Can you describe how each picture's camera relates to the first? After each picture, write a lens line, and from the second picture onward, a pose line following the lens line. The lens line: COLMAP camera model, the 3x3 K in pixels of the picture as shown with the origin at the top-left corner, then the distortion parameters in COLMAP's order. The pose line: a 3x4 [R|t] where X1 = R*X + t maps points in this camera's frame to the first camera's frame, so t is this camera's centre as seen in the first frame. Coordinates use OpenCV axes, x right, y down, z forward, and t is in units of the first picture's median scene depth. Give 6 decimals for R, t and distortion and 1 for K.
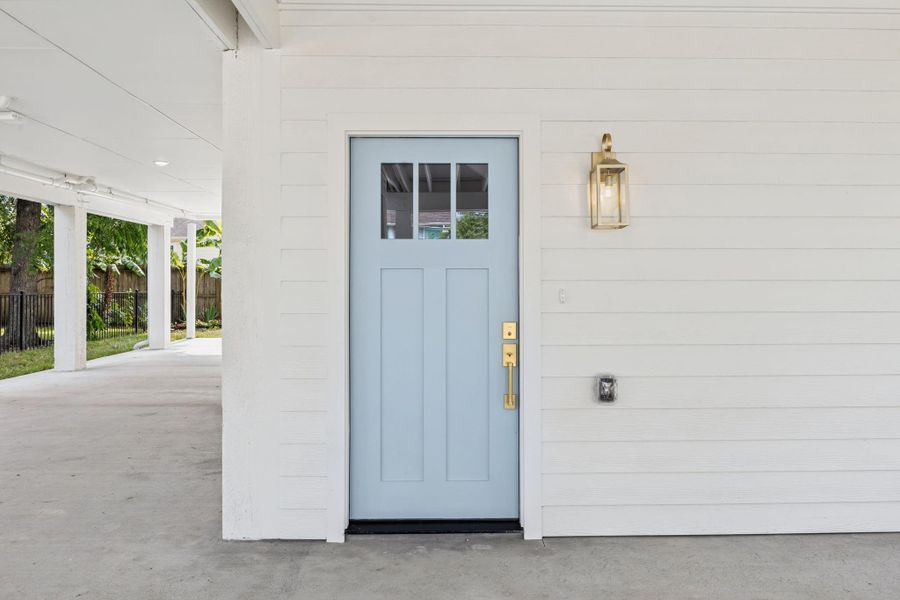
lens RADIAL K [[661.4, 0, 451.1], [0, 661.4, 277.1], [0, 0, 1]] dist [0.001480, 0.000584]
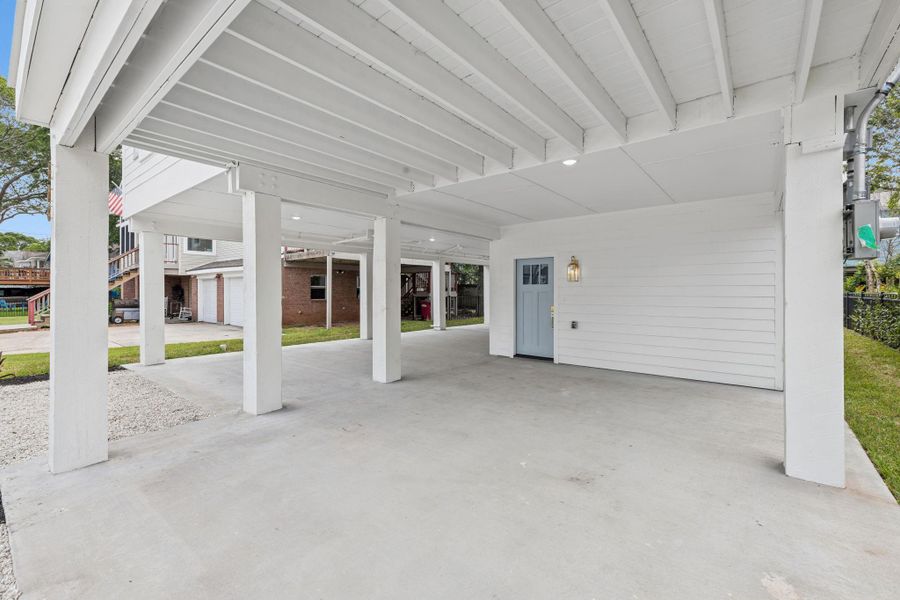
lens RADIAL K [[384.6, 0, 450.8], [0, 384.6, 292.6], [0, 0, 1]] dist [-0.000916, -0.000133]
pose [[0.752729, -0.001887, -0.658328, 1.107654], [0.007387, 0.999957, 0.005580, -0.026847], [0.658289, -0.009064, 0.752710, -1.047679]]
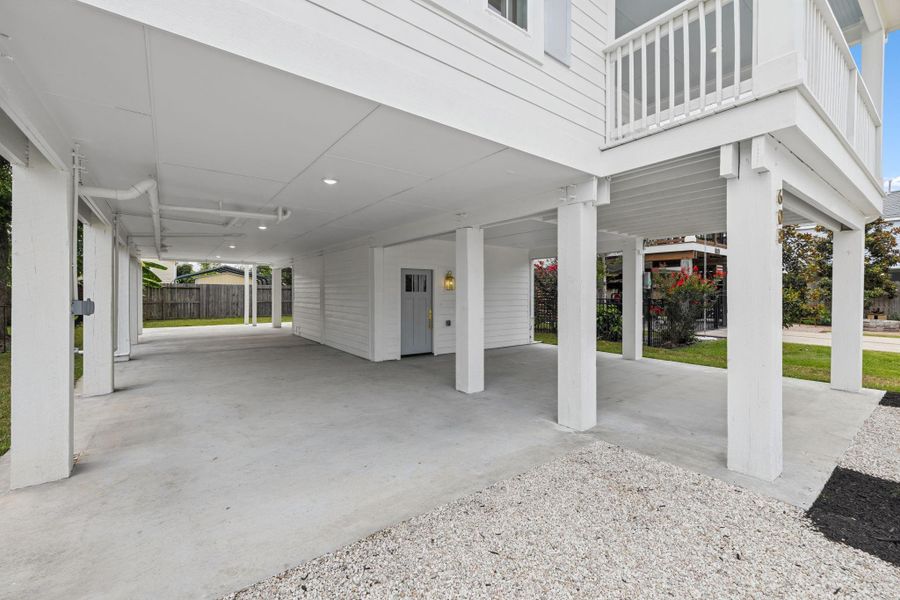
lens RADIAL K [[384.6, 0, 450.8], [0, 384.6, 292.6], [0, 0, 1]] dist [-0.000916, -0.000133]
pose [[0.816051, 0.002482, 0.577975, -1.365517], [-0.008037, 0.999943, 0.007053, -0.074450], [-0.577925, -0.010401, 0.816024, -1.292887]]
